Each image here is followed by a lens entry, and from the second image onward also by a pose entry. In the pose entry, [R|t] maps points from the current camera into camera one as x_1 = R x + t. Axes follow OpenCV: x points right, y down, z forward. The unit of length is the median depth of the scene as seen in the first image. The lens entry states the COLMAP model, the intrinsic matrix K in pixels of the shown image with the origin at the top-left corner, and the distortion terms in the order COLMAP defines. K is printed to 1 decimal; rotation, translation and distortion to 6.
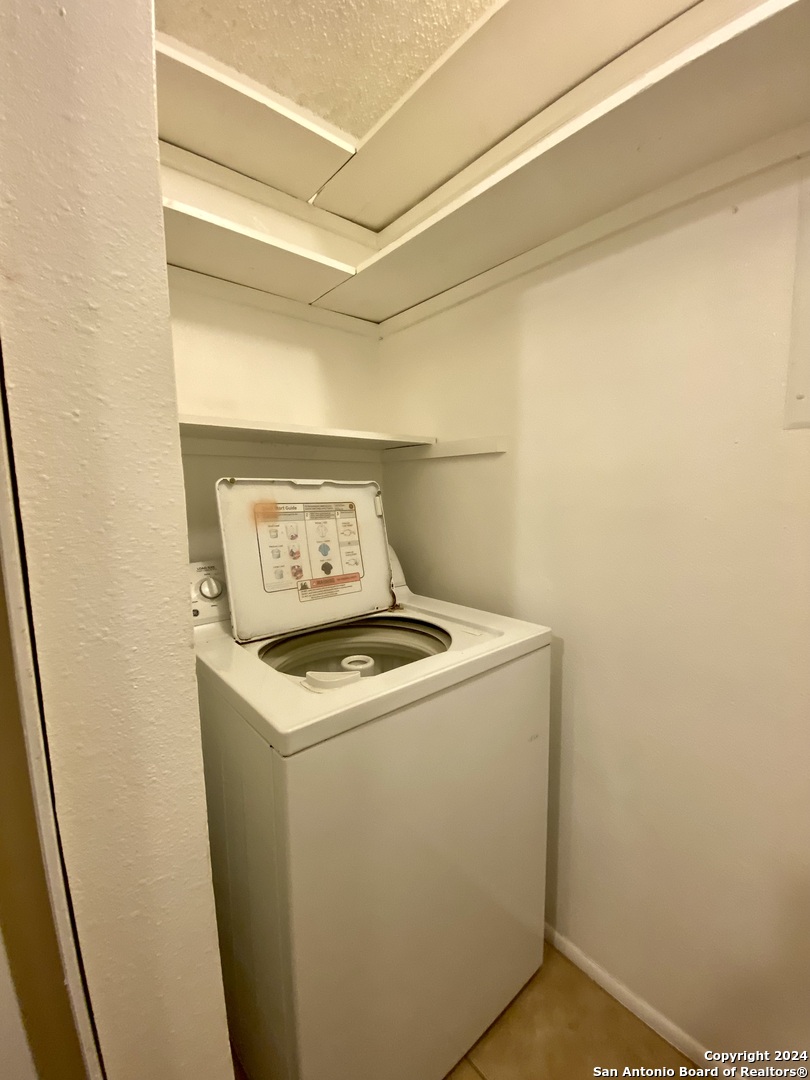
lens RADIAL K [[438.3, 0, 405.0], [0, 438.3, 540.0], [0, 0, 1]] dist [0.033343, -0.024382]
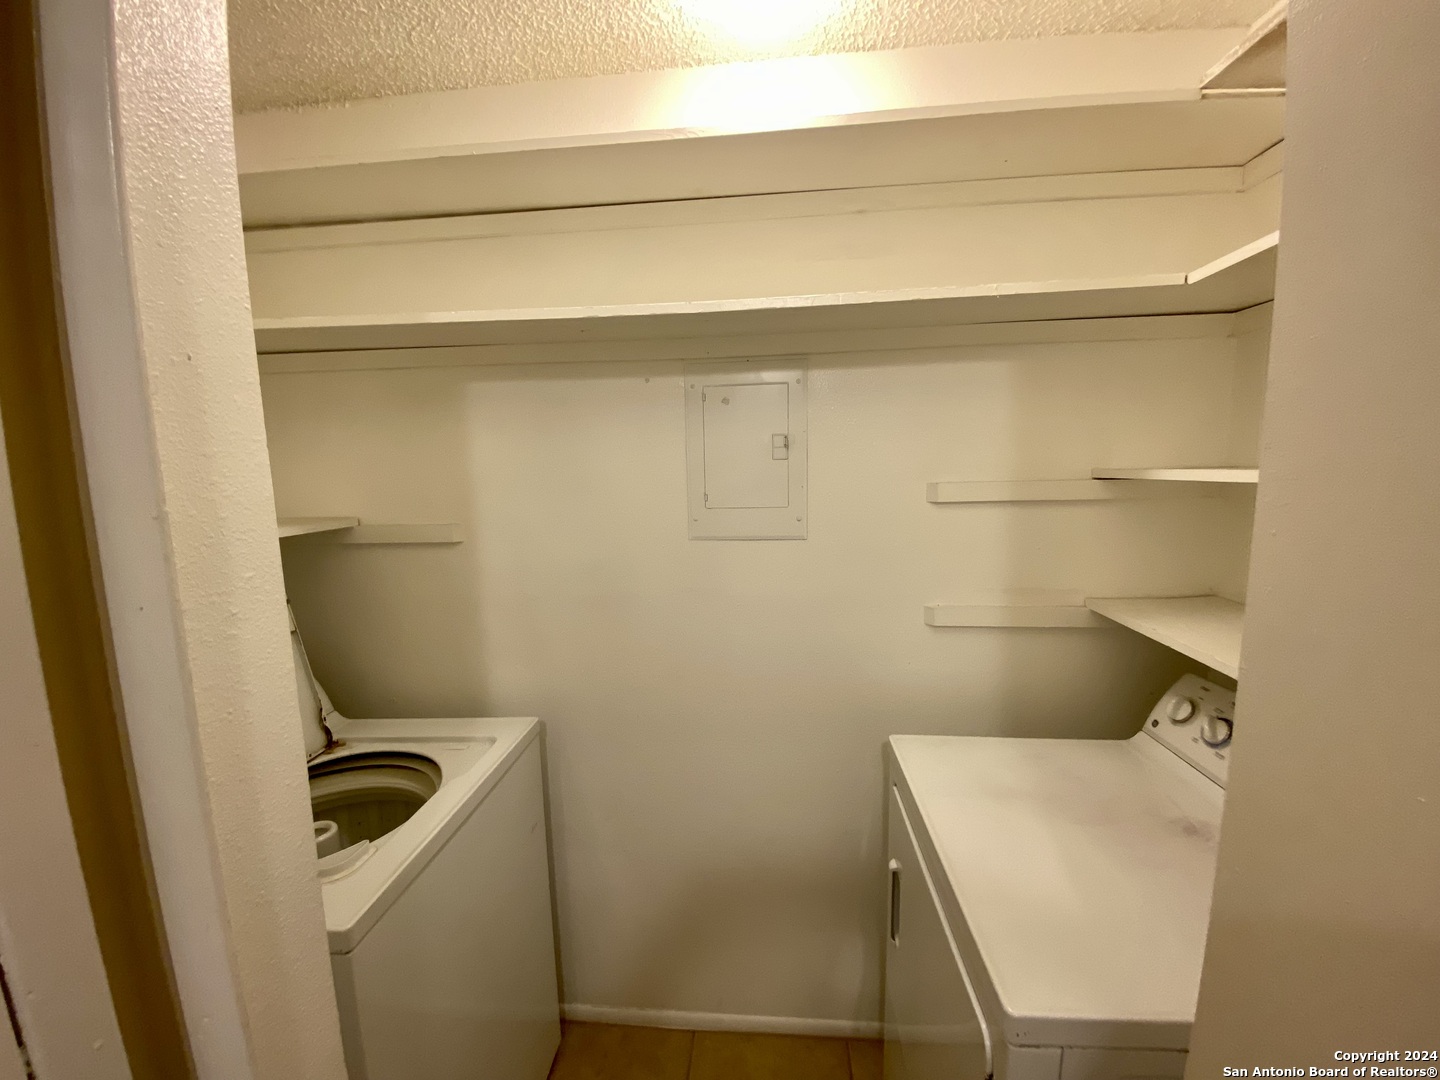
lens RADIAL K [[584.5, 0, 725.7], [0, 584.5, 543.9], [0, 0, 1]] dist [0.033343, -0.024382]
pose [[0.705396, -0.093343, 0.702641, -0.269855], [0.097247, 0.994662, 0.034508, -0.197183], [-0.702111, 0.043988, 0.710708, -0.291057]]
